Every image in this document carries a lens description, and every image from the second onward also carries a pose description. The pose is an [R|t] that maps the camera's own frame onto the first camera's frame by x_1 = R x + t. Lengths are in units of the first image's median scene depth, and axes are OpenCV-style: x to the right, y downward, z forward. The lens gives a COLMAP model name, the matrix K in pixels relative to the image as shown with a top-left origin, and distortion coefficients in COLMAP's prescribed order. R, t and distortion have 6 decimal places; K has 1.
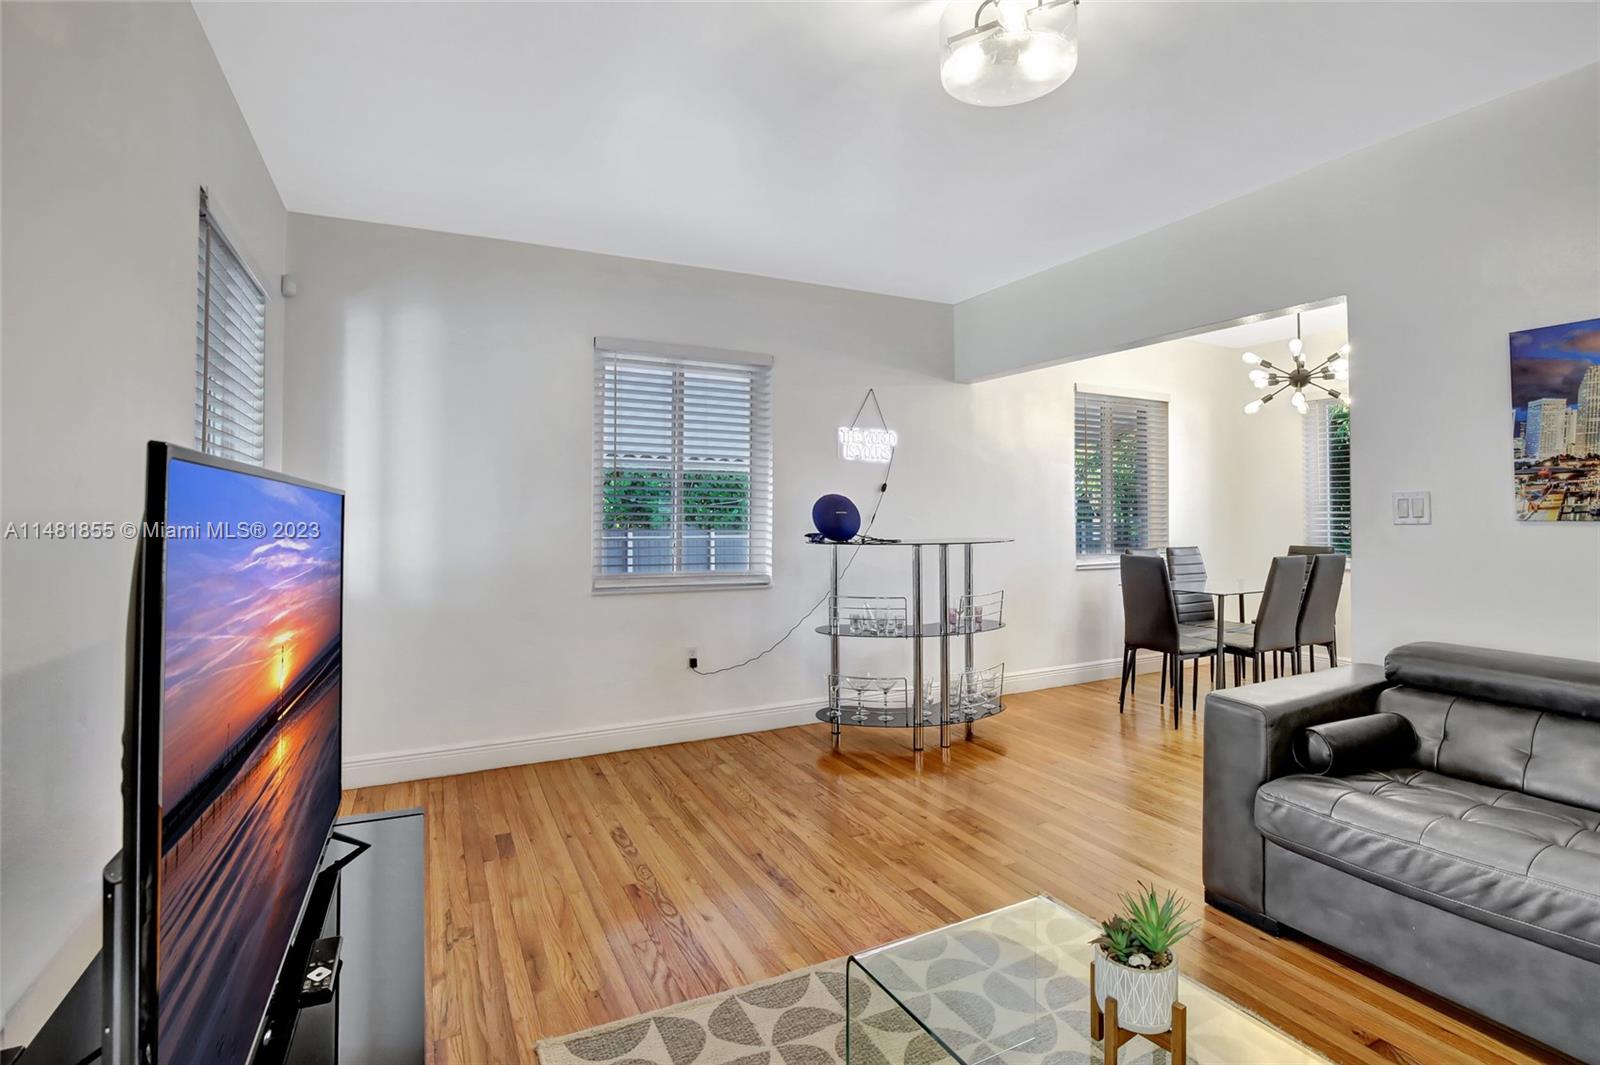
lens RADIAL K [[760.1, 0, 803.4], [0, 760.1, 498.9], [0, 0, 1]] dist [-0.017813, 0.000797]
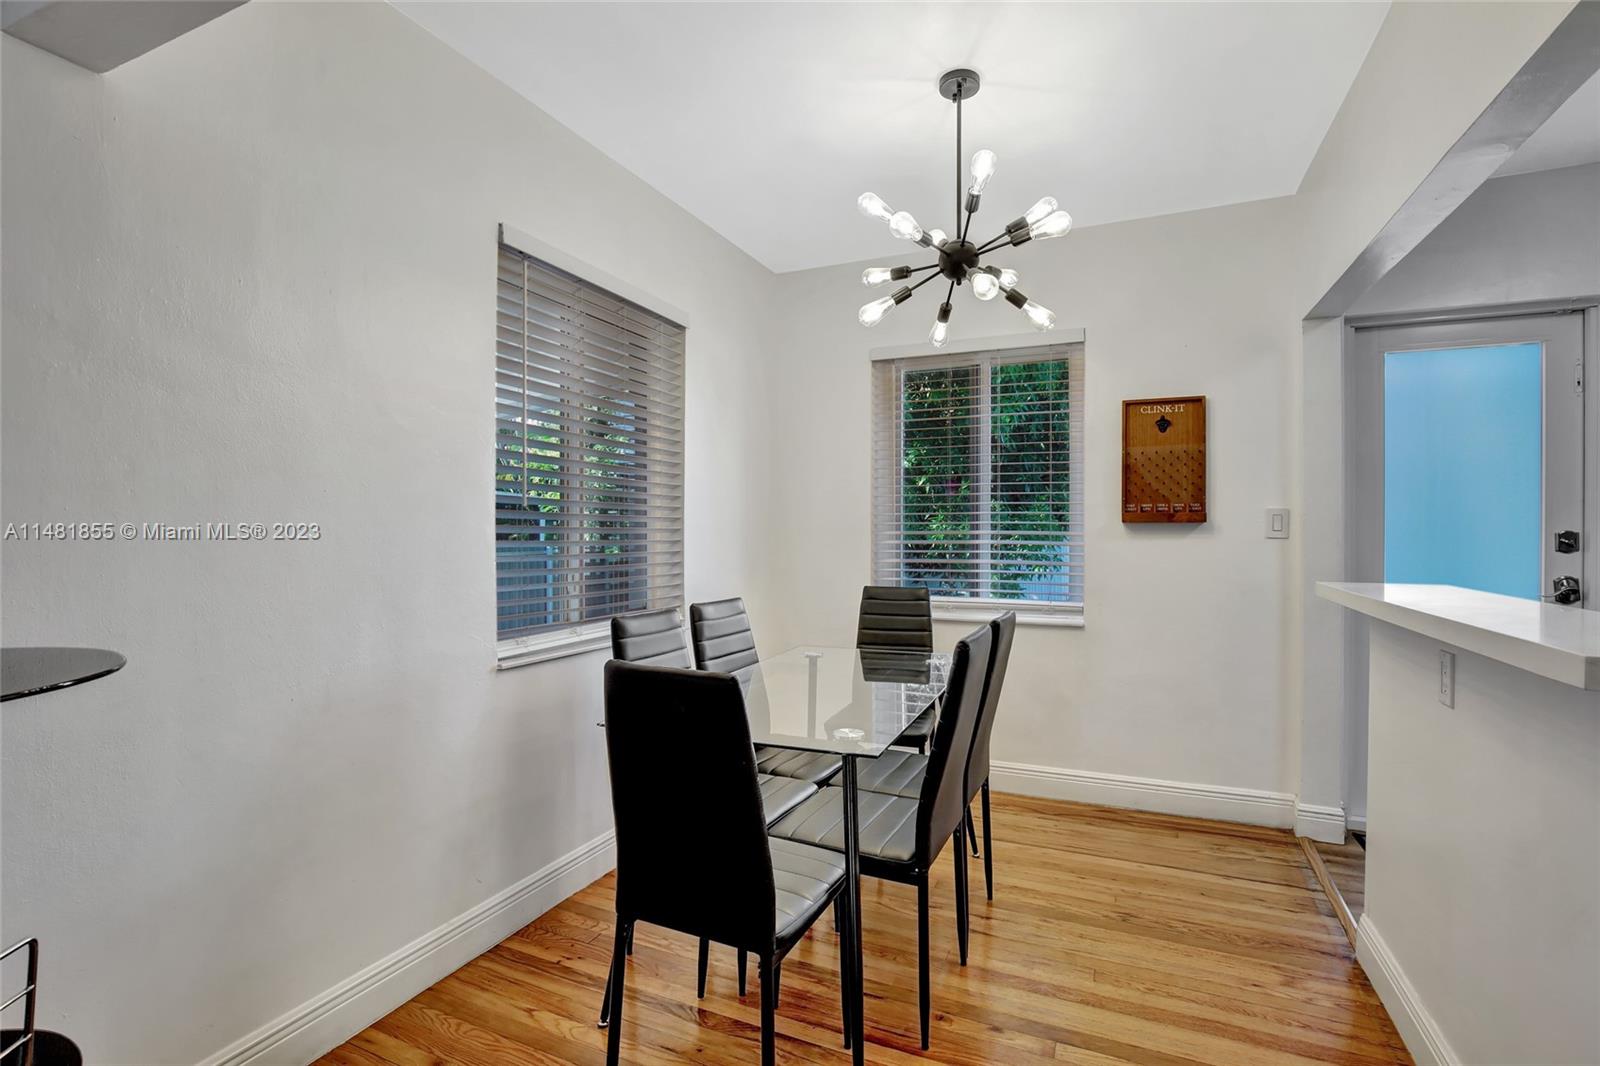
lens RADIAL K [[744.7, 0, 803.8], [0, 744.7, 527.9], [0, 0, 1]] dist [-0.028713, 0.000098]
pose [[0.776217, 0.002451, 0.630461, 0.459614], [-0.012886, 0.999845, 0.011979, 0.017172], [-0.630334, -0.017422, 0.776128, 1.146318]]
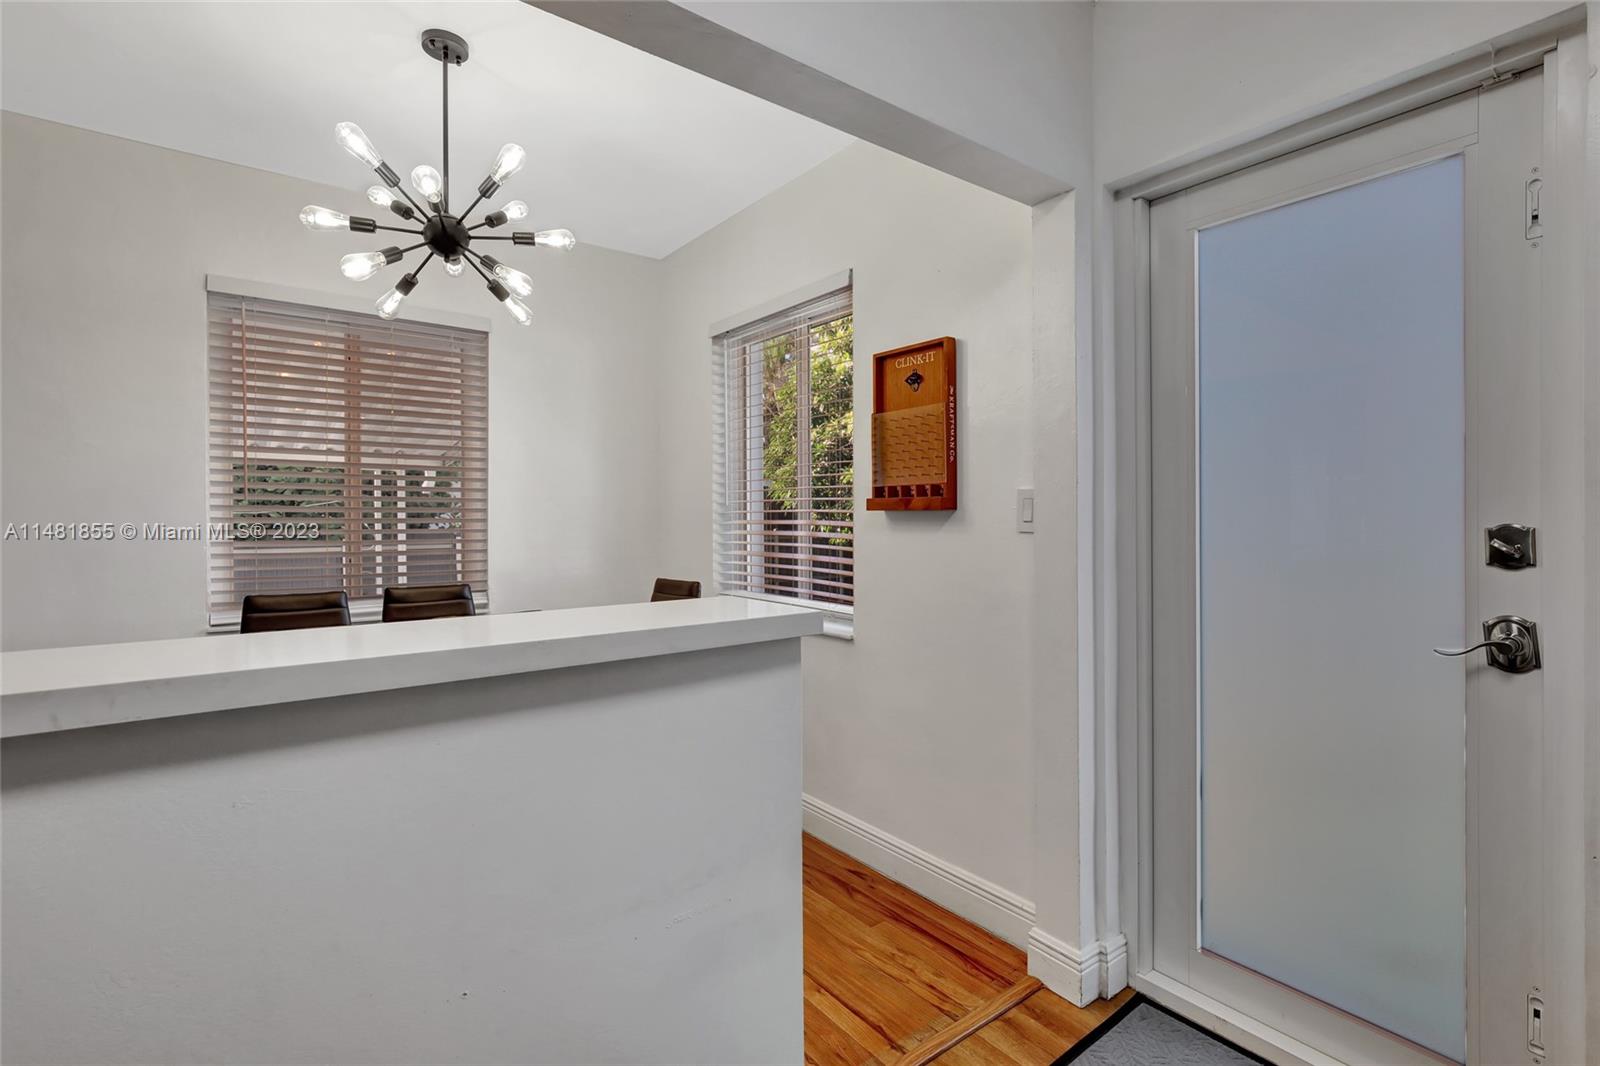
lens RADIAL K [[746.4, 0, 790.8], [0, 746.4, 522.5], [0, 0, 1]] dist [-0.016976, 0.000276]
pose [[0.983896, -0.003127, 0.178713, 1.340630], [-0.001995, 0.999592, 0.028476, 0.004061], [-0.178729, -0.028374, 0.983489, 0.843499]]
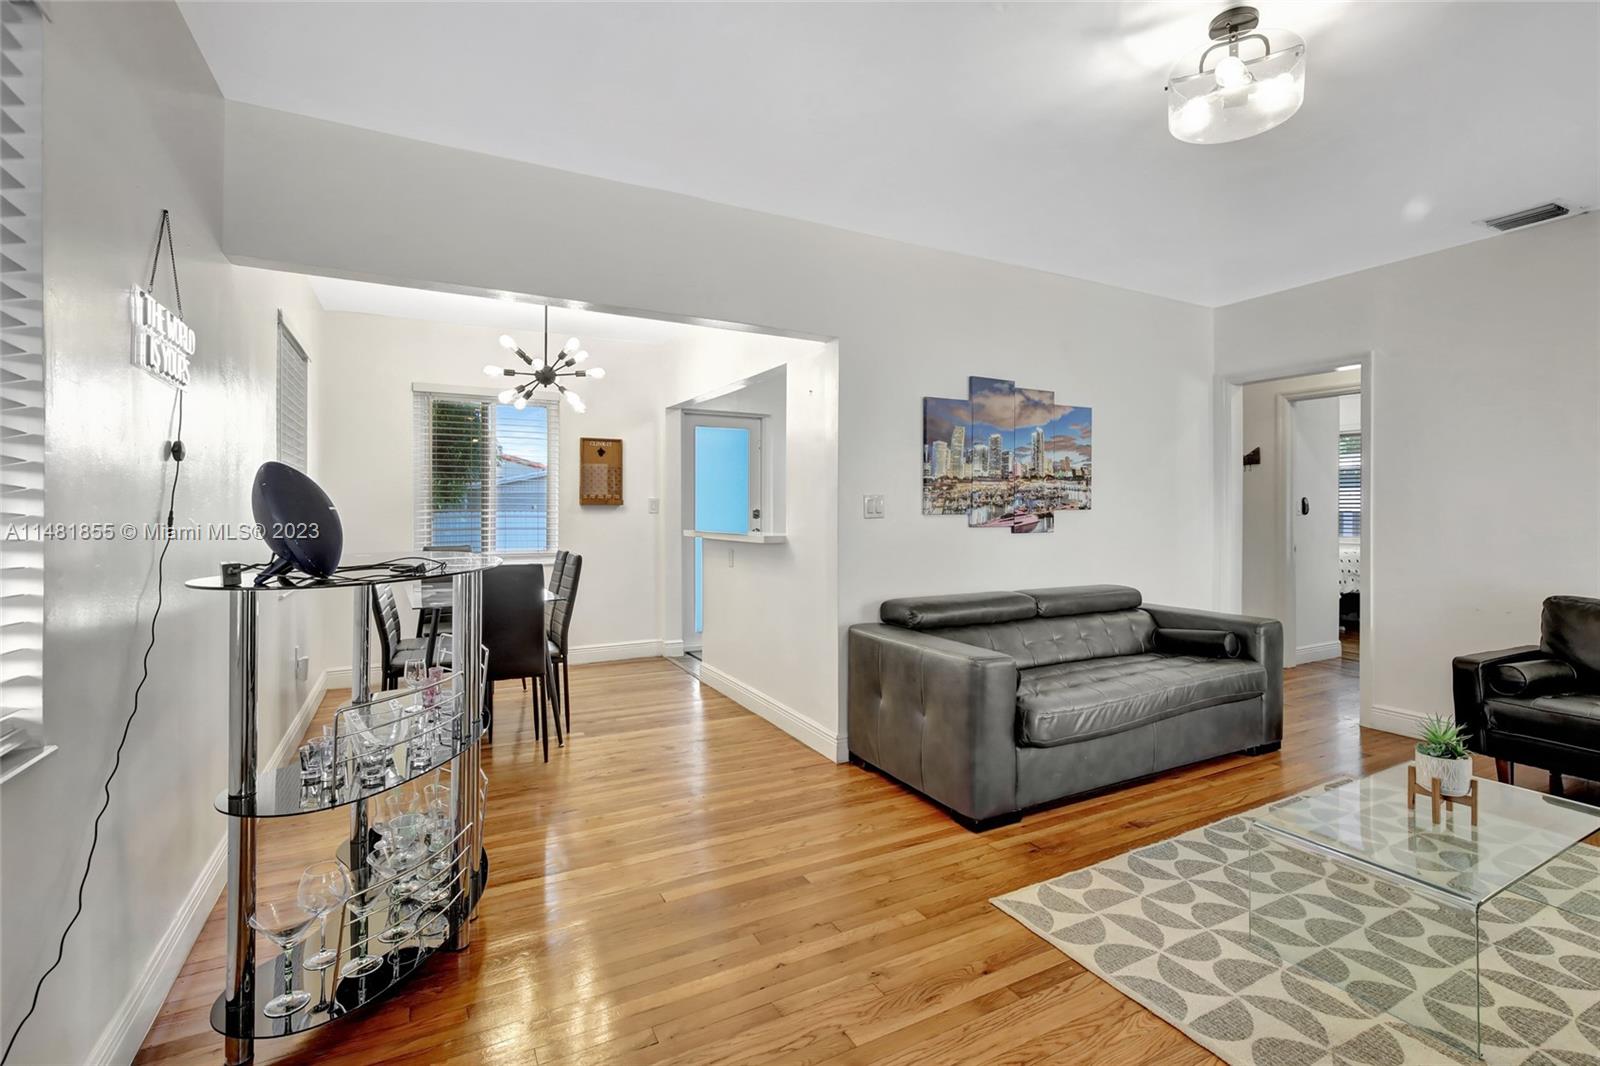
lens RADIAL K [[760.1, 0, 803.4], [0, 760.1, 499.4], [0, 0, 1]] dist [-0.017813, 0.000797]
pose [[-0.019664, 0.015169, 0.999692, -0.595329], [-0.016130, 0.999750, -0.015487, 0.023030], [-0.999677, -0.016430, -0.019414, 1.148719]]
